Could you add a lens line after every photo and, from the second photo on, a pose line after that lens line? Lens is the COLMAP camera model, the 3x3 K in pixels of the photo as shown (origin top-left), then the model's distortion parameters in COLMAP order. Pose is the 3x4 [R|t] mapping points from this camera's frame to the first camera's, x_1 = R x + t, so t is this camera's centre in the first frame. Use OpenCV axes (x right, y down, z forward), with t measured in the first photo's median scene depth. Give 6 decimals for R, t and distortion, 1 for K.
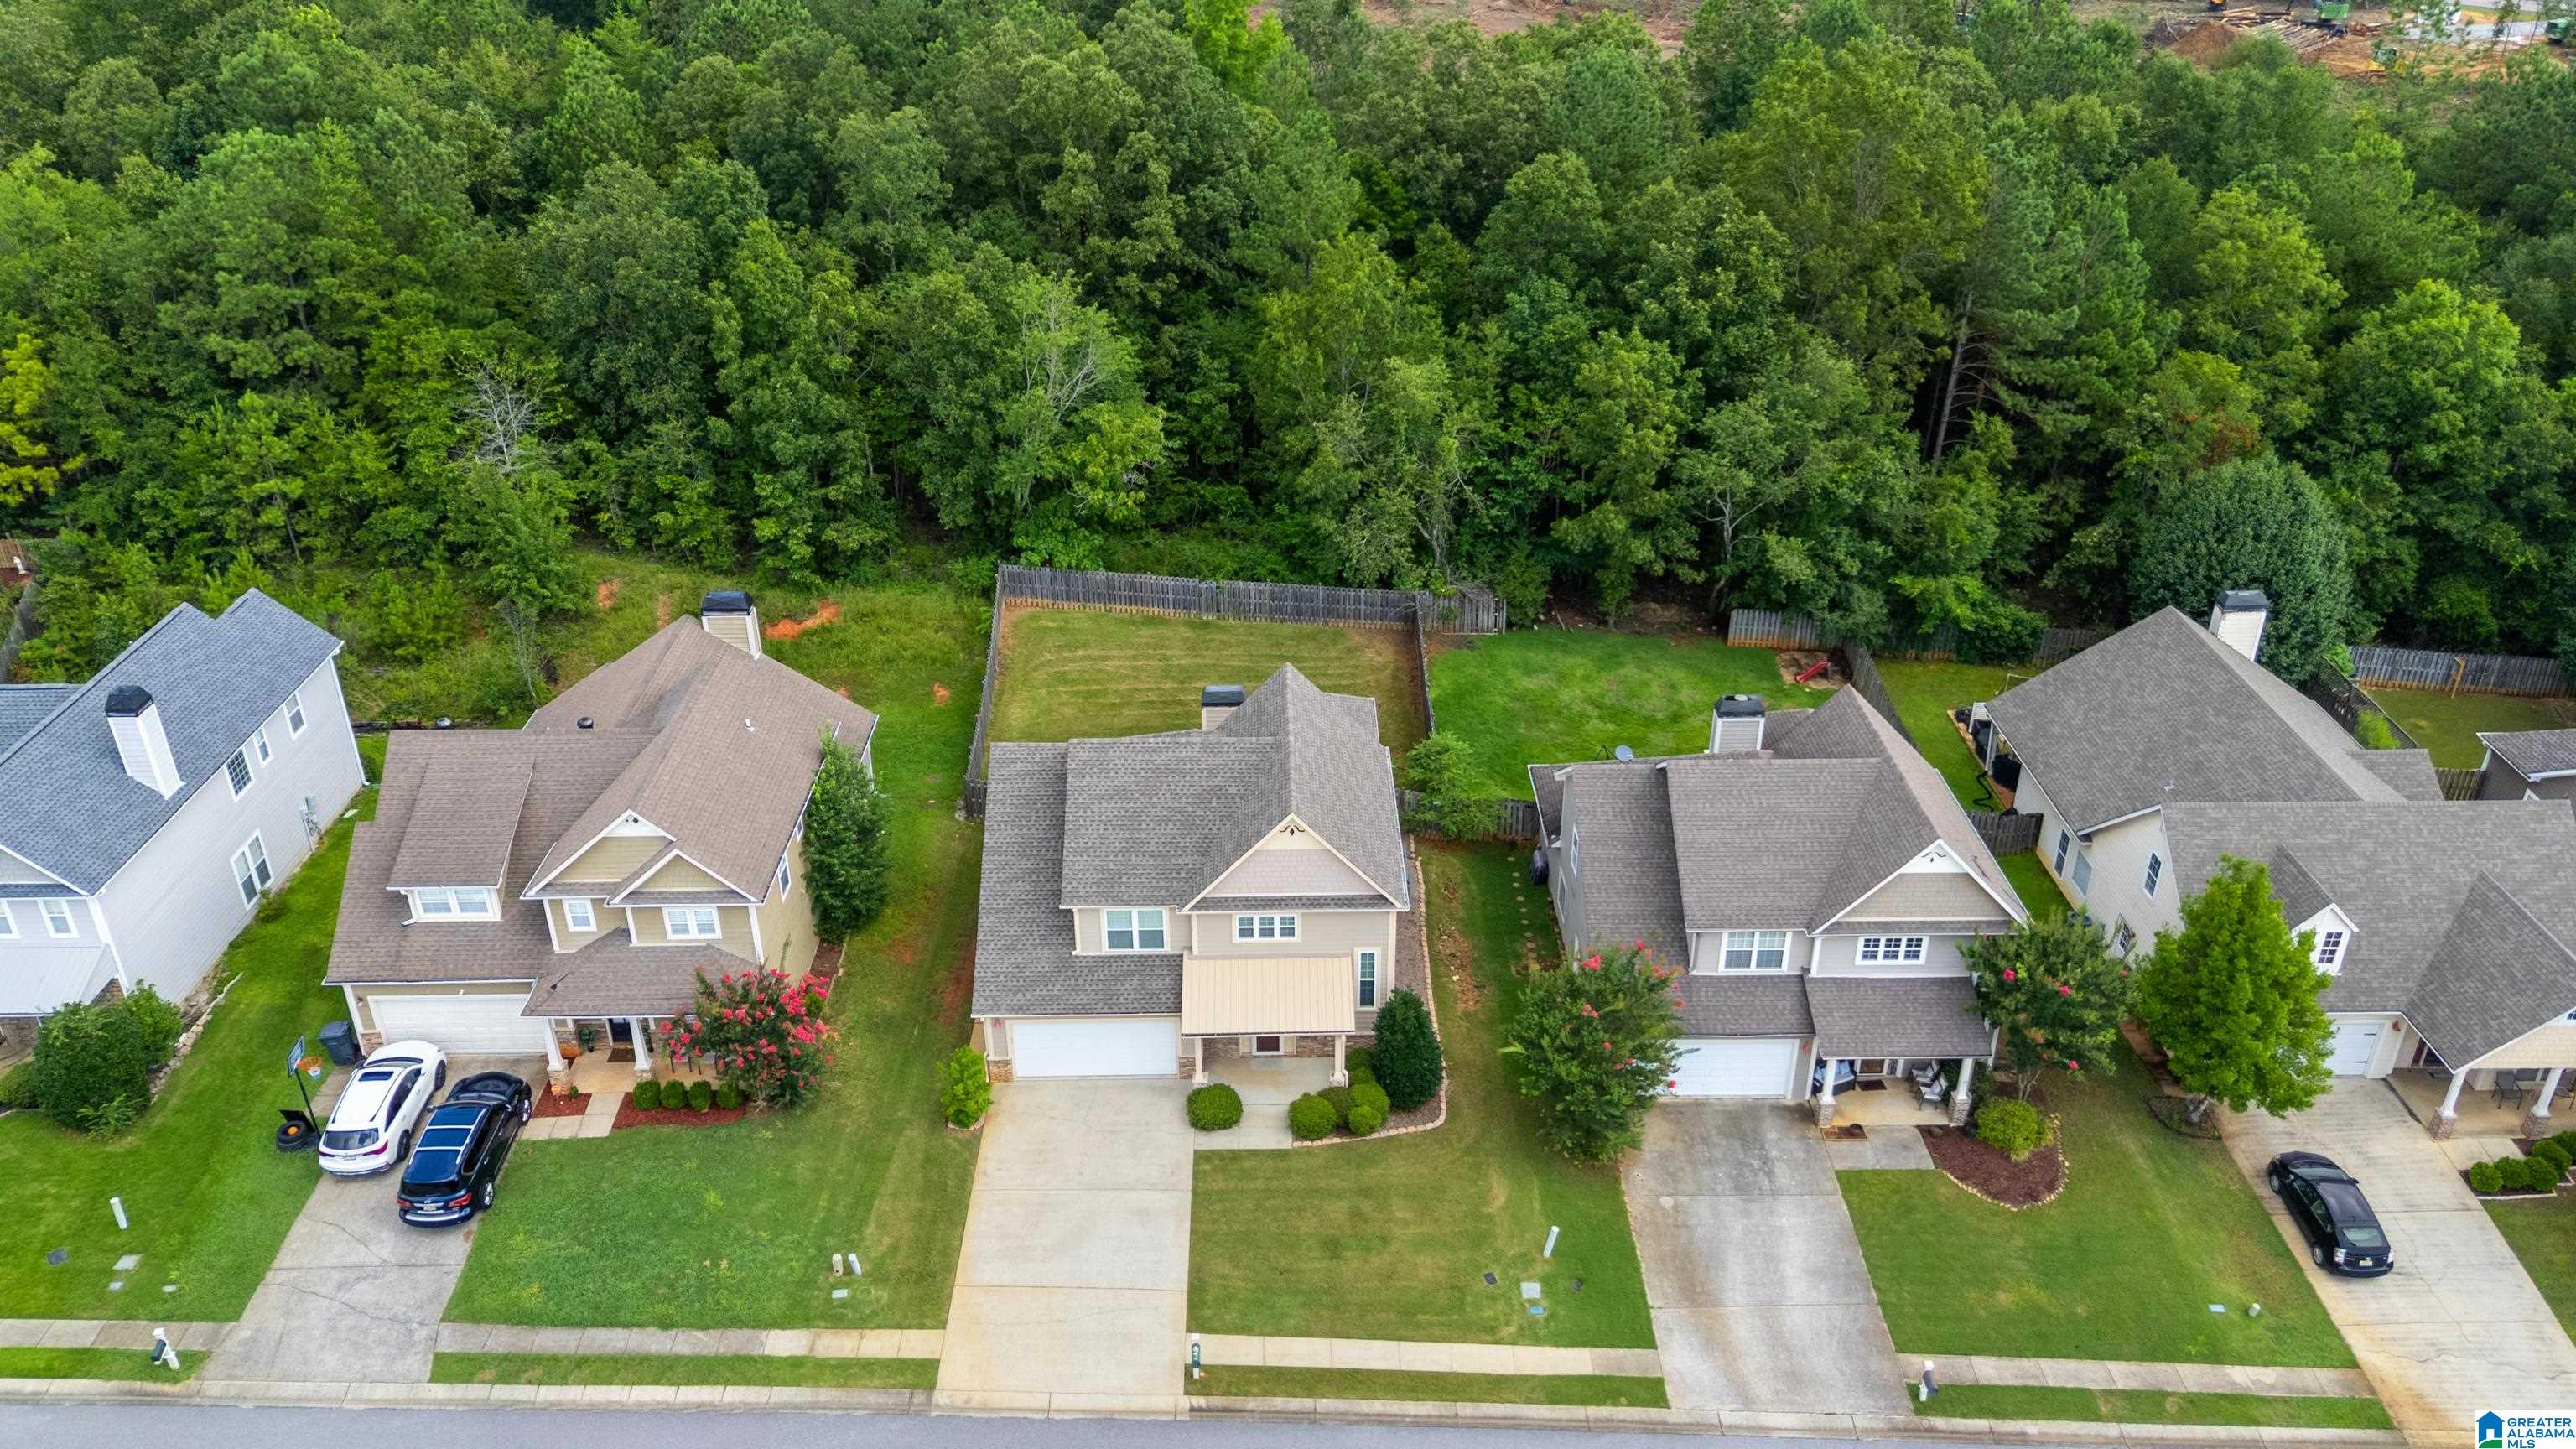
lens RADIAL K [[1867.0, 0, 1275.7], [0, 1867.0, 735.4], [0, 0, 1]] dist [0.082842, -0.001454]
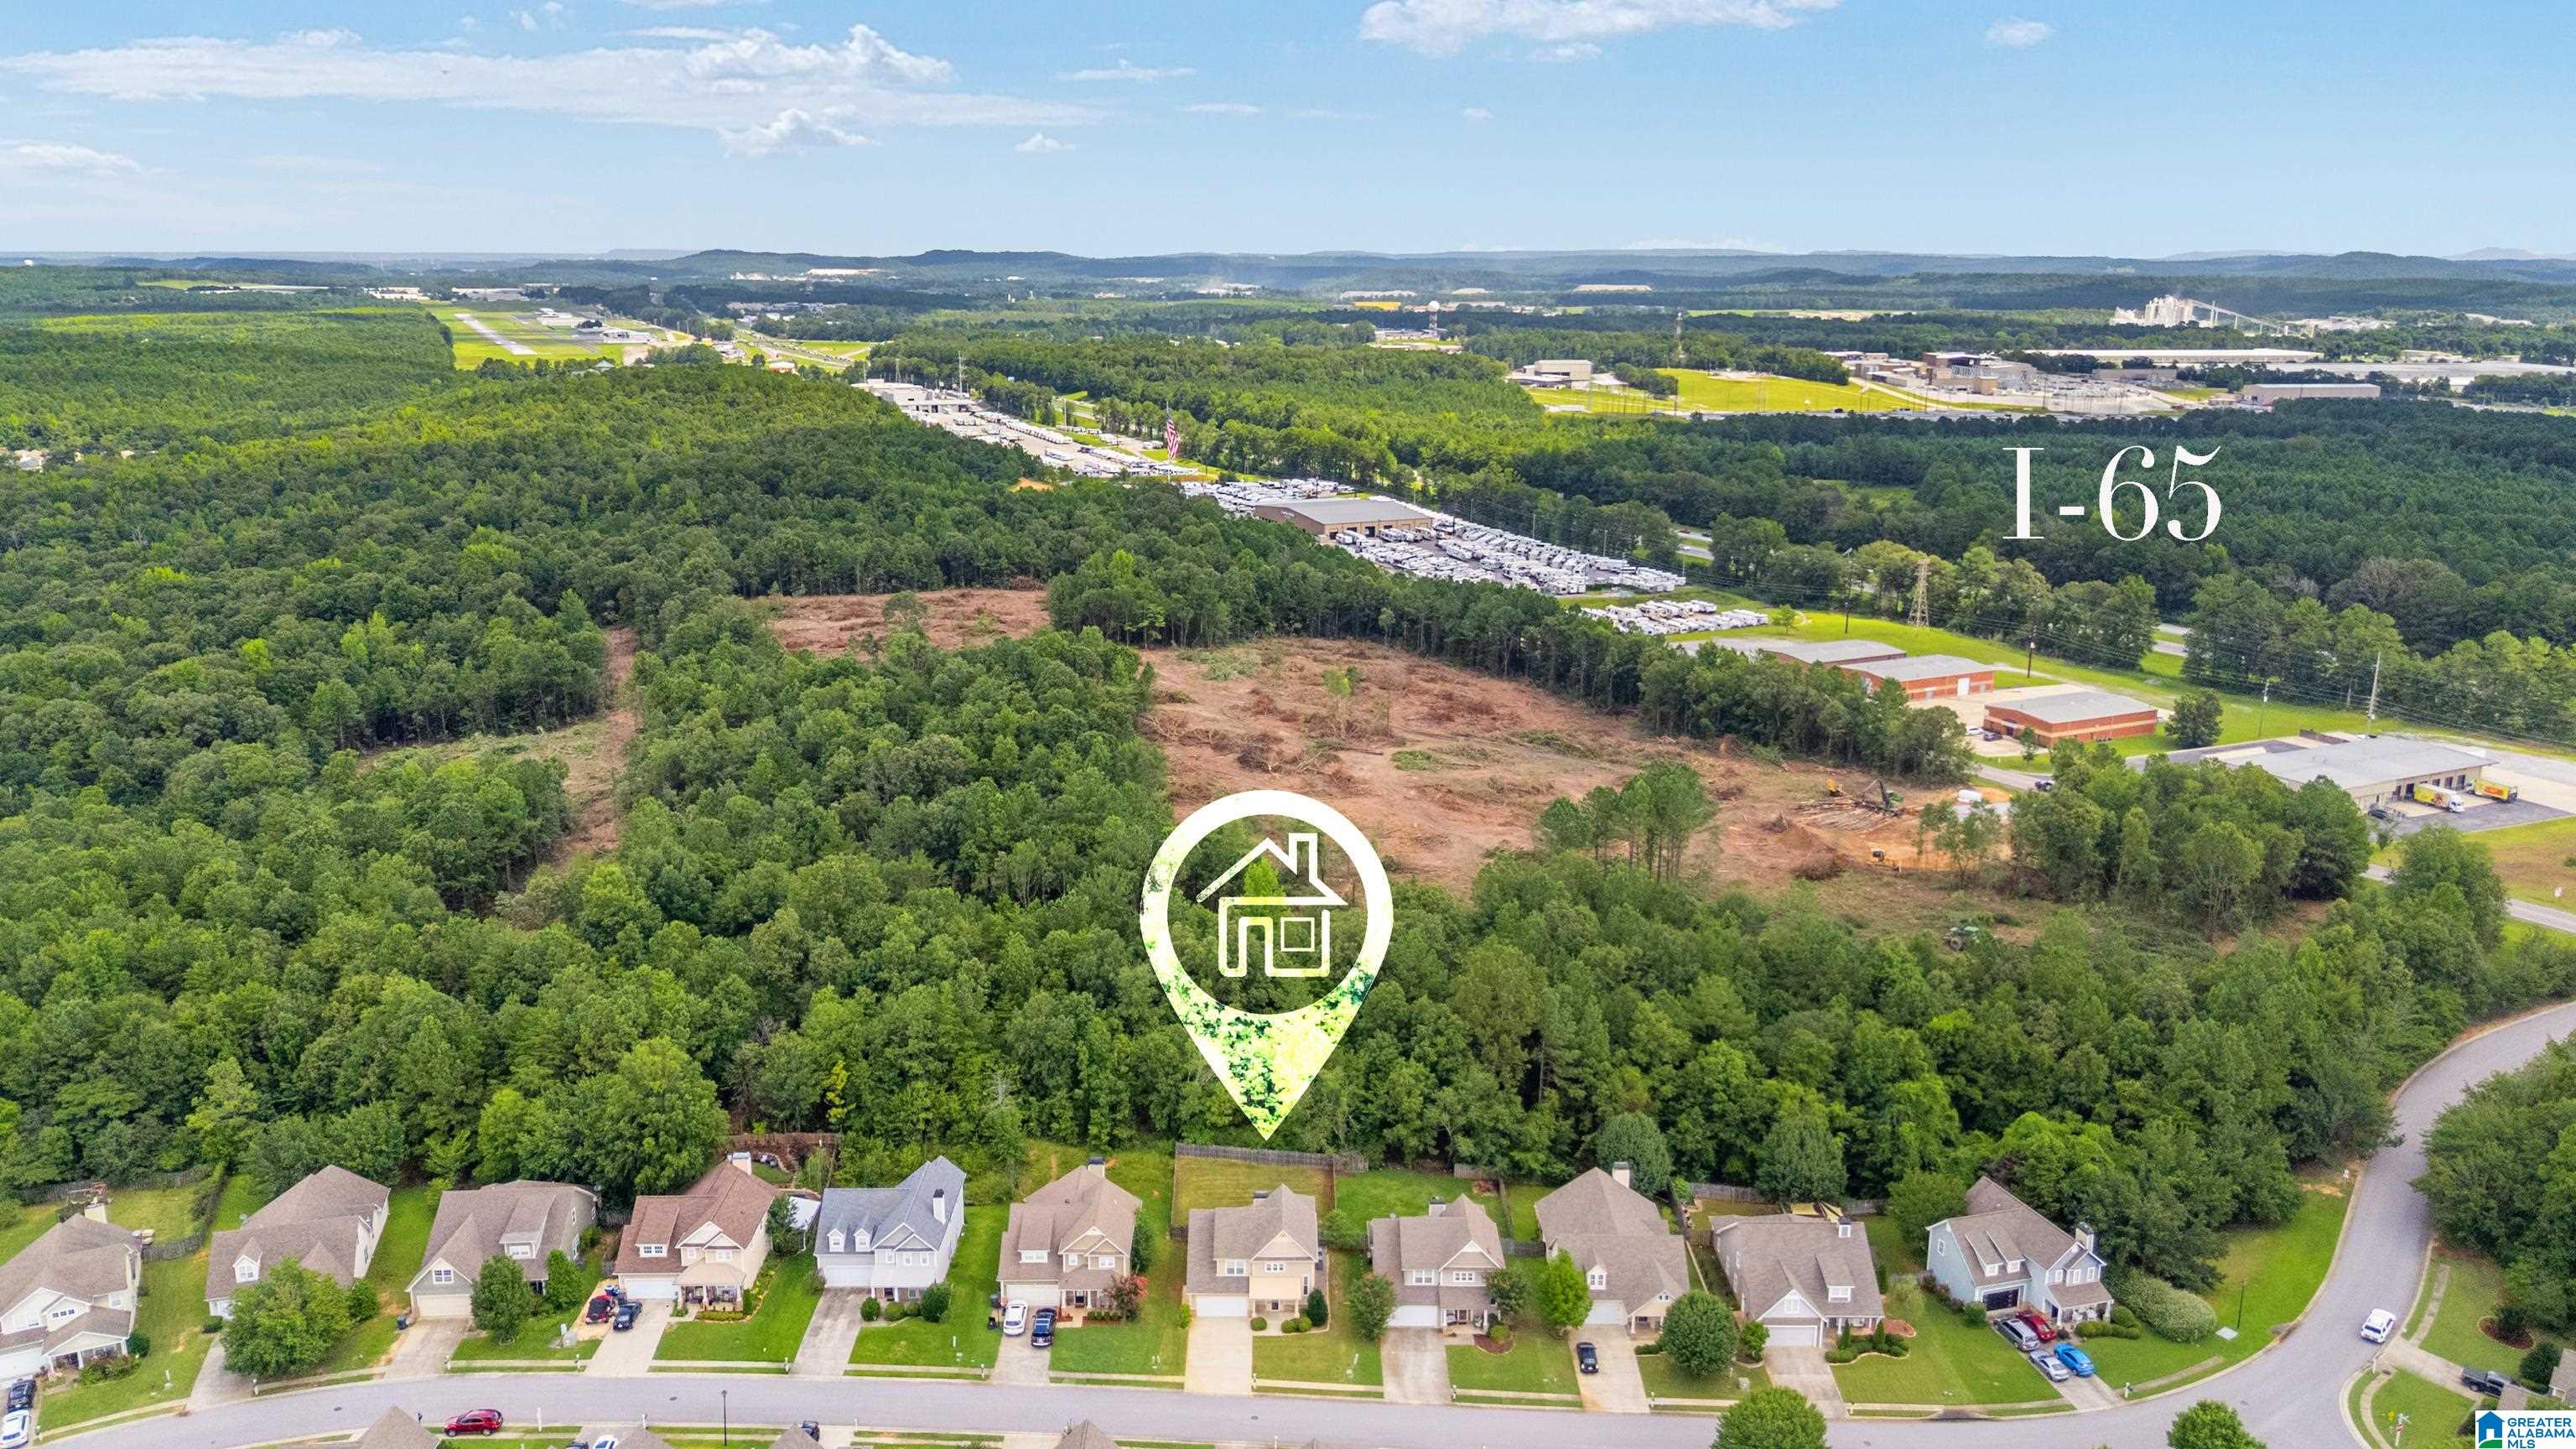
lens RADIAL K [[1867.0, 0, 1275.7], [0, 1867.0, 735.4], [0, 0, 1]] dist [0.082842, -0.001454]
pose [[0.999935, 0.010288, -0.004823, 0.002163], [-0.011193, 0.964969, -0.262124, 0.065576], [0.001957, 0.262161, 0.965022, -2.425780]]
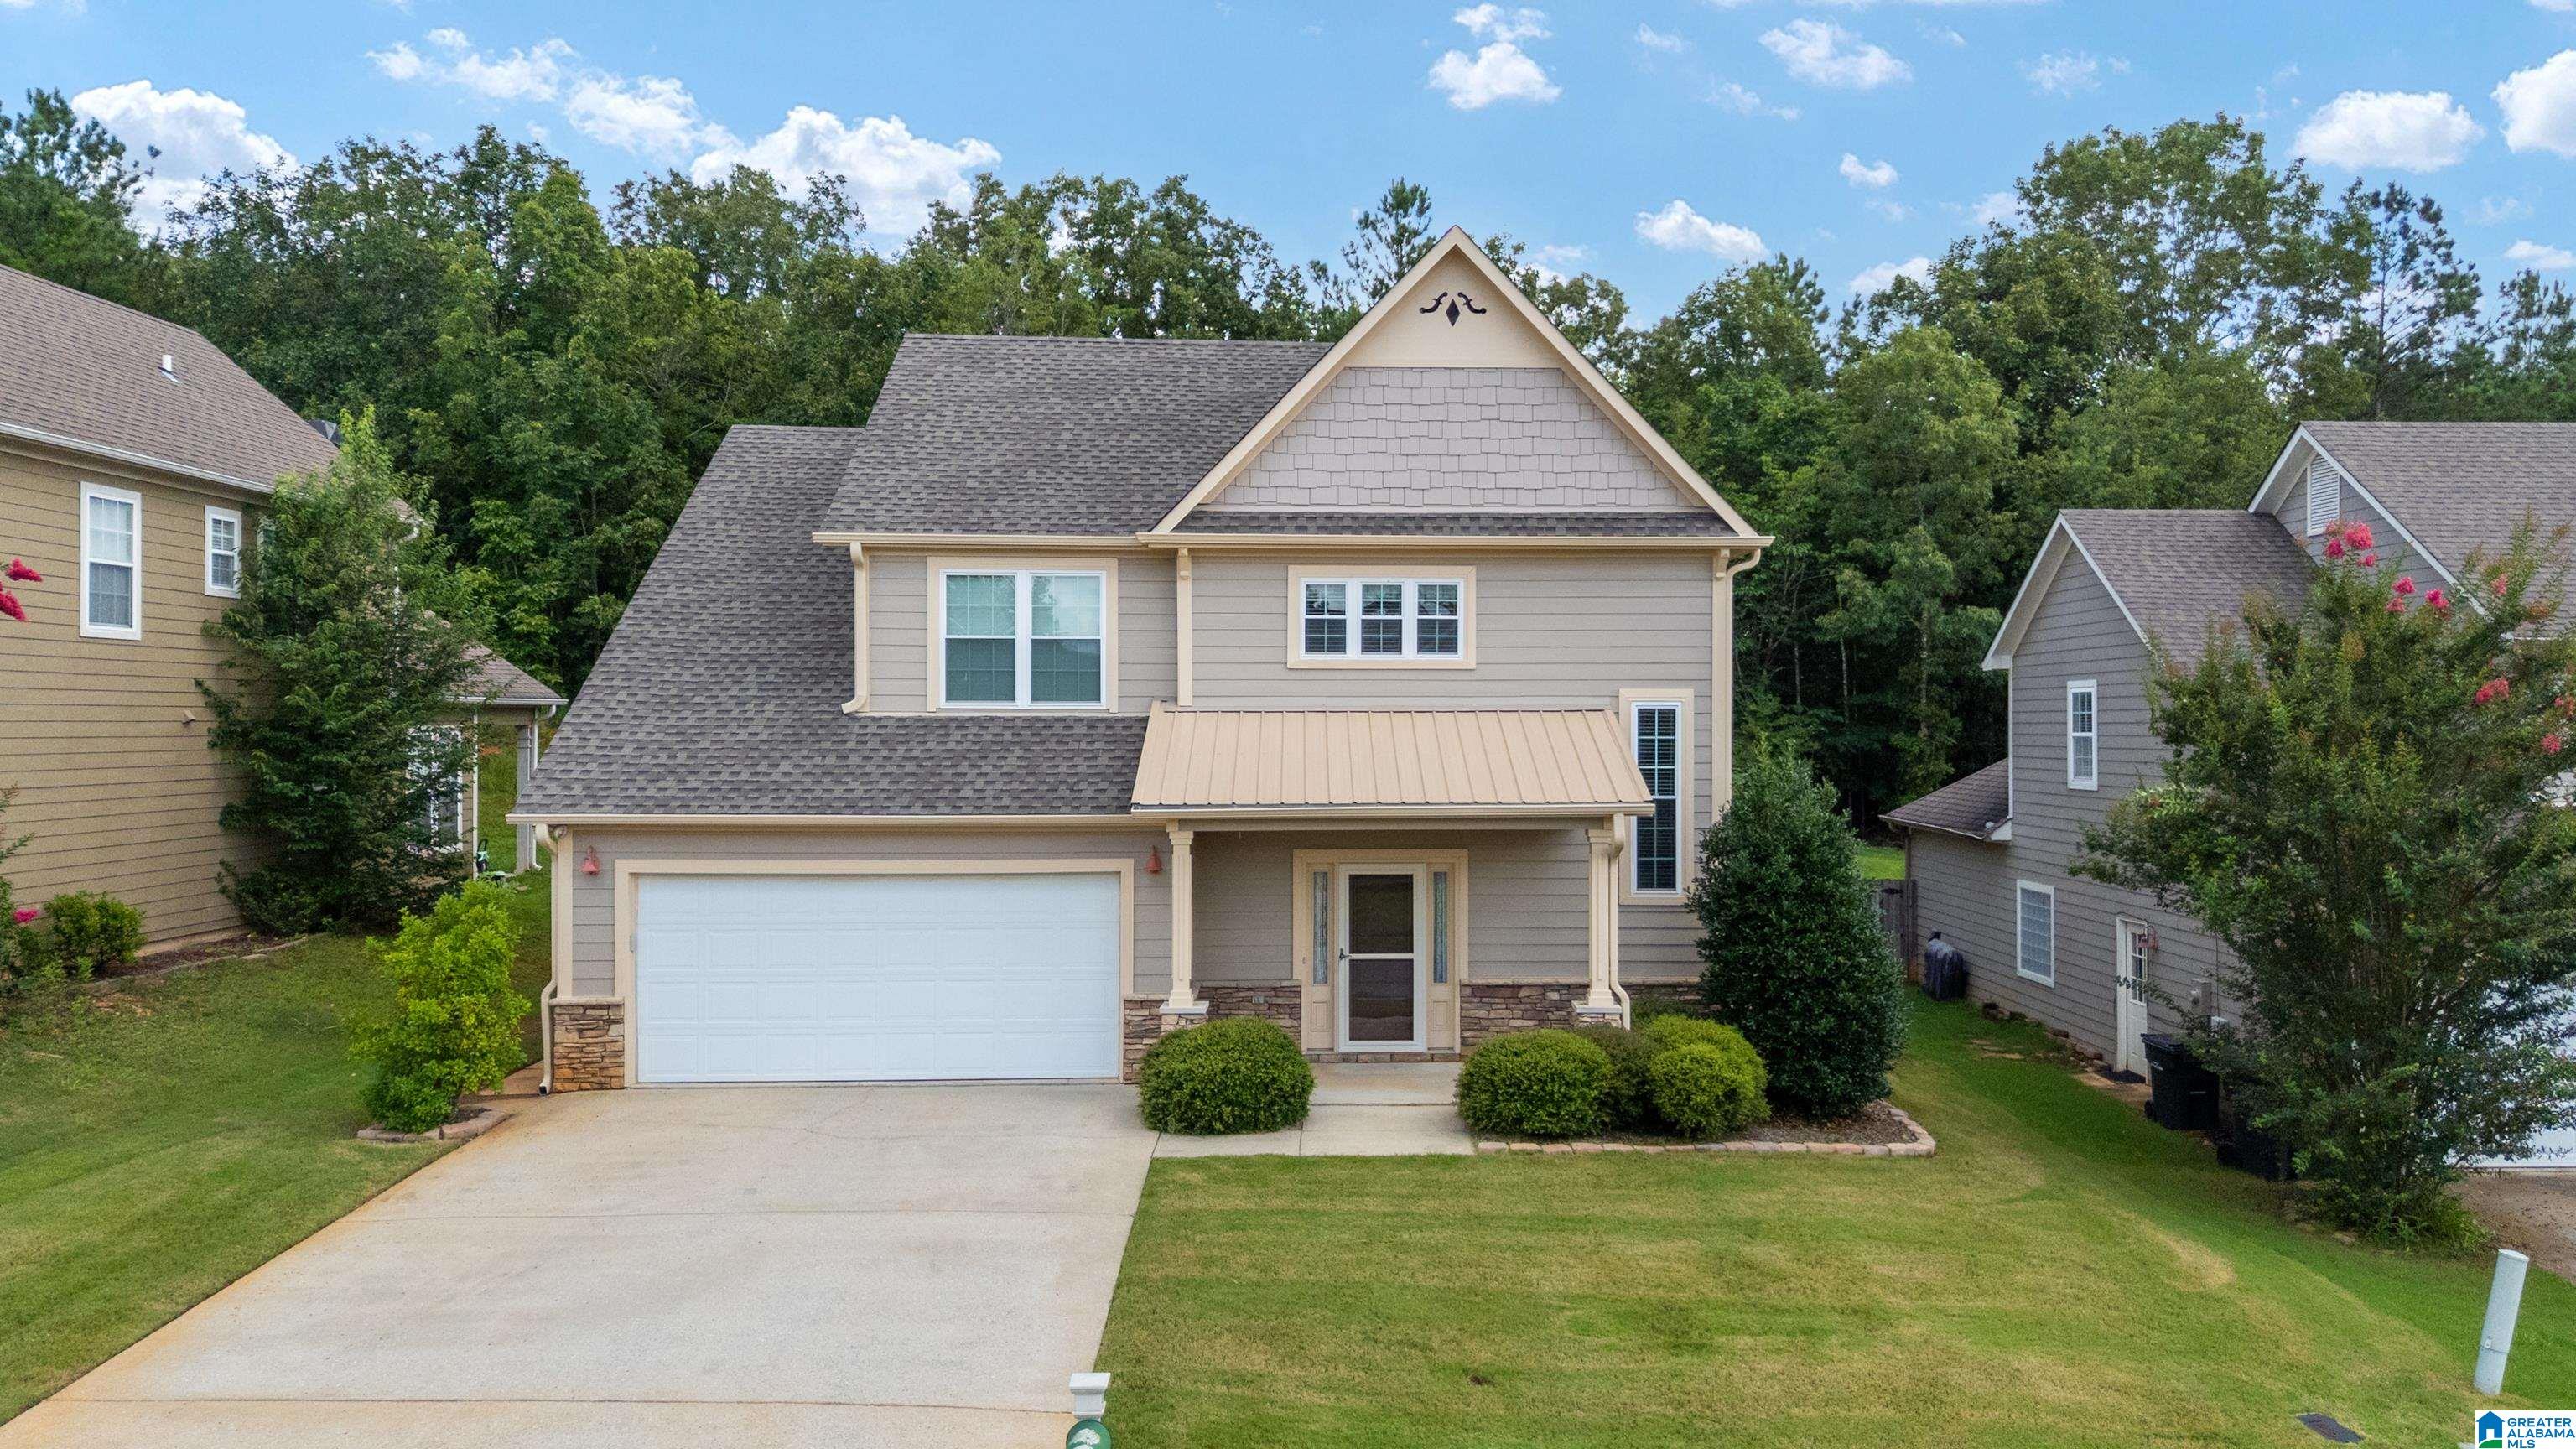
lens RADIAL K [[1807.9, 0, 1394.7], [0, 1807.9, 722.9], [0, 0, 1]] dist [0.001298, -0.000094]
pose [[0.999412, 0.001349, 0.034261, -0.014156], [0.015589, 0.872106, -0.489069, 0.291072], [-0.030539, 0.489315, 0.871572, 0.692858]]
